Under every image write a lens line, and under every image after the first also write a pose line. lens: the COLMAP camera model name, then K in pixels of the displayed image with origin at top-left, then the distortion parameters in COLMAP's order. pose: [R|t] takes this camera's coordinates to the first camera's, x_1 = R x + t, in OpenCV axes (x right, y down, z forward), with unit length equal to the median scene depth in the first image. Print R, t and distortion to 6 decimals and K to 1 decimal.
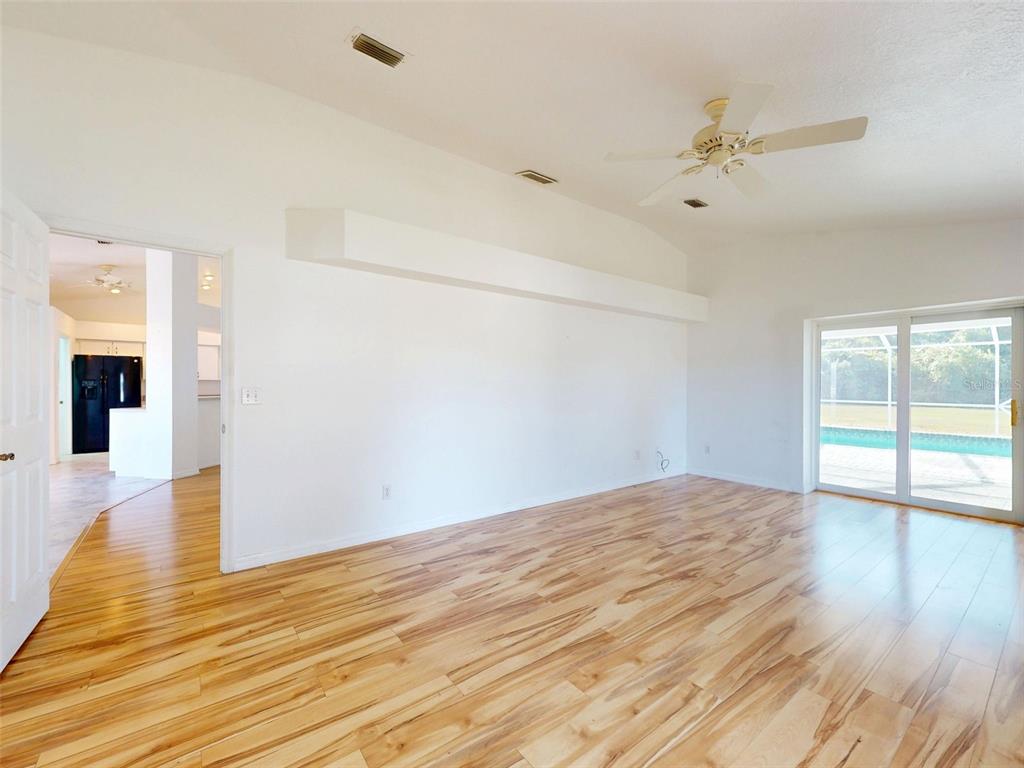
lens RADIAL K [[433.0, 0, 512.0], [0, 433.0, 384.0], [0, 0, 1]] dist [0.000216, 0.000310]
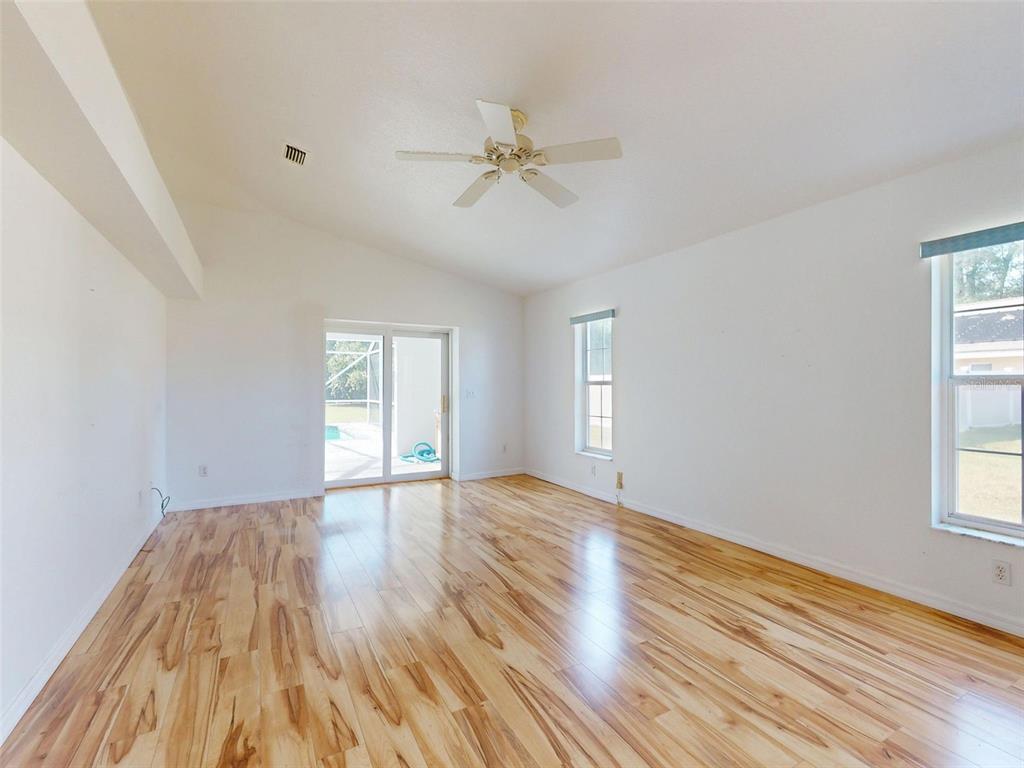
lens RADIAL K [[469.0, 0, 512.0], [0, 469.0, 384.0], [0, 0, 1]] dist [0.000978, 0.000498]
pose [[0.150102, 0.000236, 0.988670, -0.565586], [-0.002264, 0.999997, 0.000105, -0.002414], [-0.988668, -0.002254, 0.150103, 0.742835]]
